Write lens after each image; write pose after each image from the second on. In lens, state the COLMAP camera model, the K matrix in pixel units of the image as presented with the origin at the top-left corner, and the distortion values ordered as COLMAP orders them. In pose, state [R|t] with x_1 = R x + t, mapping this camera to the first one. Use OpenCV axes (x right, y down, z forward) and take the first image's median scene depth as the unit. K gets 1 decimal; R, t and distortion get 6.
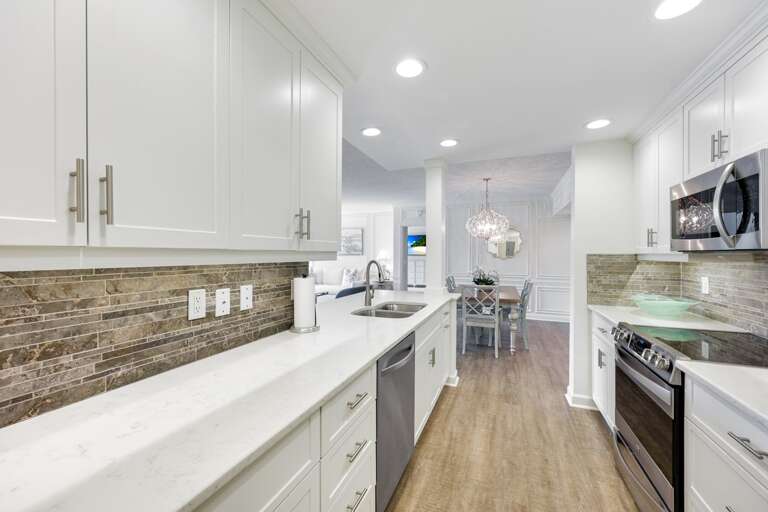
lens RADIAL K [[309.7, 0, 384.0], [0, 309.7, 256.0], [0, 0, 1]] dist [-0.015403, 0.000064]
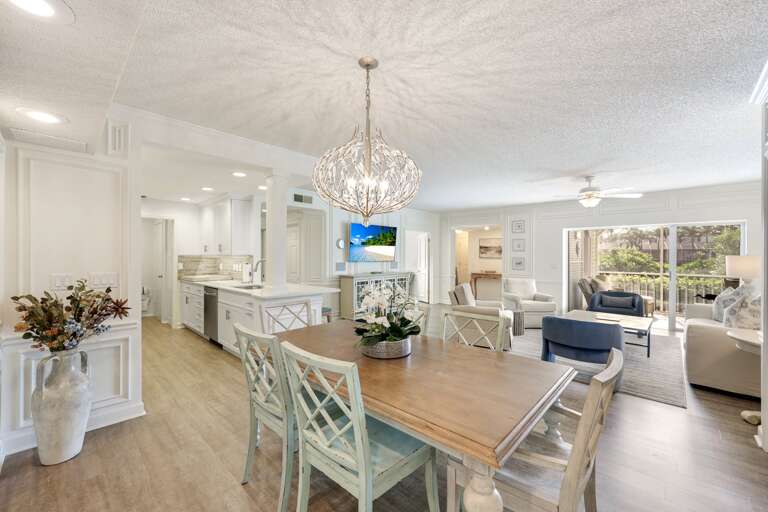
lens RADIAL K [[309.7, 0, 384.0], [0, 309.7, 256.0], [0, 0, 1]] dist [-0.015403, 0.000064]
pose [[-0.367449, 0.002524, -0.930040, 2.344279], [-0.009099, 0.999939, 0.006309, -0.043373], [0.929999, 0.010780, -0.367404, 3.963569]]
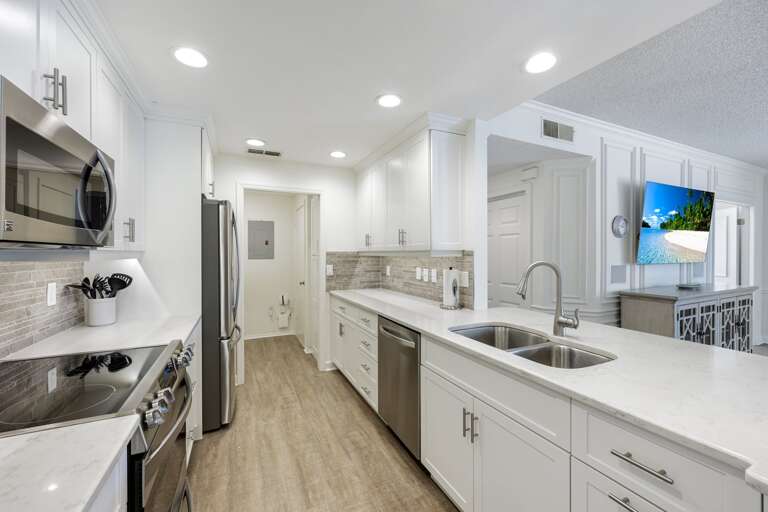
lens RADIAL K [[309.7, 0, 384.0], [0, 309.7, 256.0], [0, 0, 1]] dist [-0.015403, 0.000064]
pose [[-0.680079, 0.010747, -0.733060, 1.125892], [-0.002694, 0.999849, 0.017157, -0.016054], [0.733134, 0.013643, -0.679948, 2.052141]]
